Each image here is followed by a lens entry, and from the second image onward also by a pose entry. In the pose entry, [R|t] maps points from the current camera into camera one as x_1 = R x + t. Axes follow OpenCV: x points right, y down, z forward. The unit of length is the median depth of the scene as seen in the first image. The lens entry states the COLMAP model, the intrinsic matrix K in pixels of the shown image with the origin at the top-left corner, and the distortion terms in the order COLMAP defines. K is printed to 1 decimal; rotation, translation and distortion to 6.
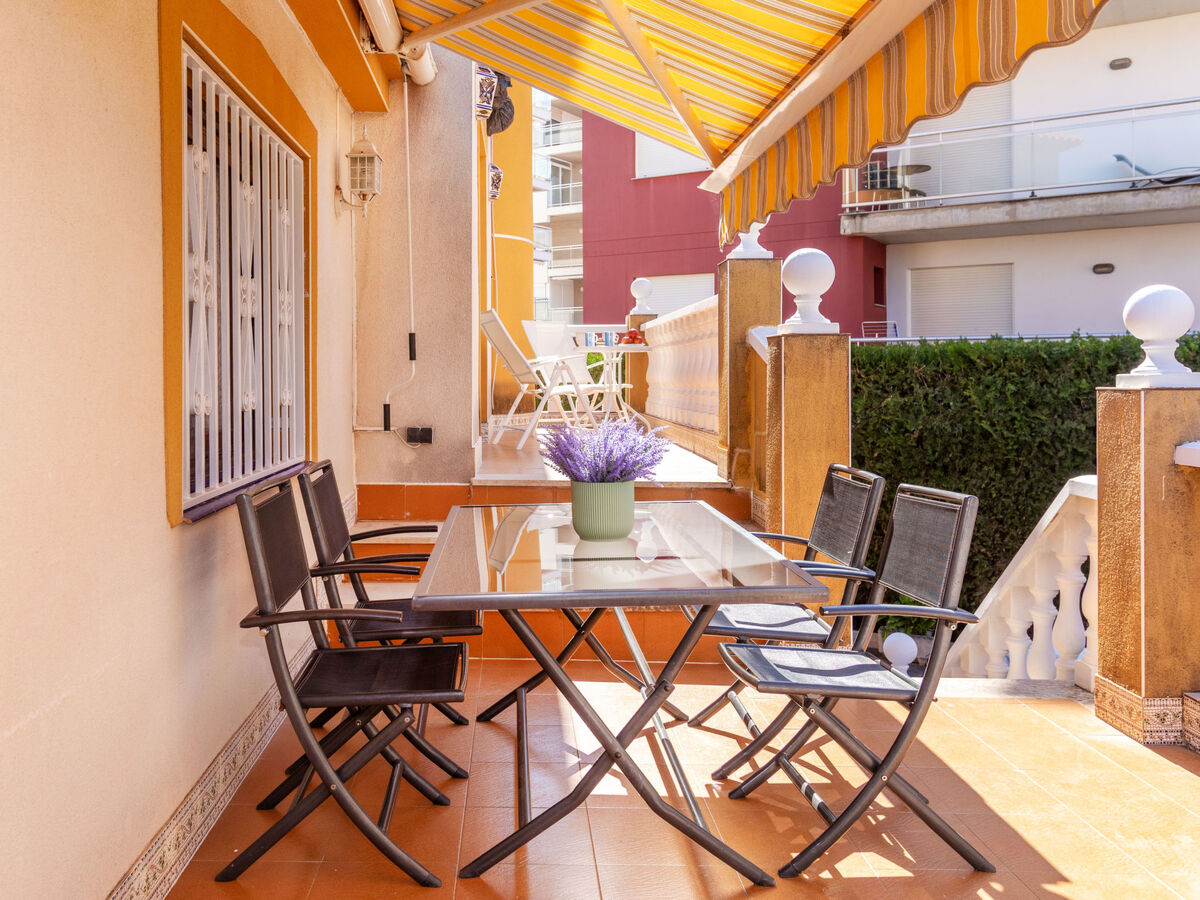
lens RADIAL K [[813.2, 0, 600.0], [0, 813.2, 450.0], [0, 0, 1]] dist [0.002236, 0.000977]
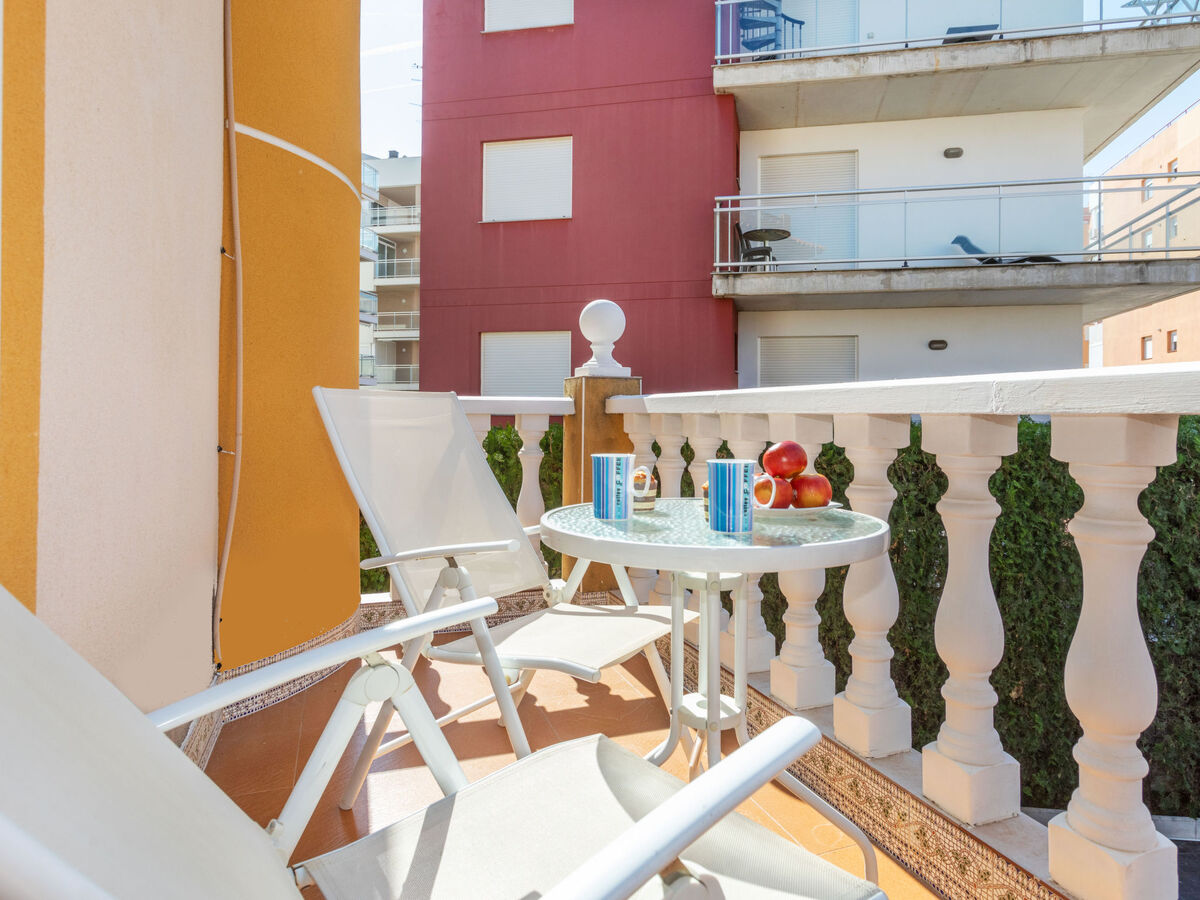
lens RADIAL K [[672.2, 0, 600.0], [0, 672.2, 450.0], [0, 0, 1]] dist [-0.006089, -0.000449]
pose [[0.965821, 0.003953, 0.259181, -0.025998], [0.009751, 0.998622, -0.051569, -0.053702], [-0.259027, 0.052334, 0.964451, 0.323715]]
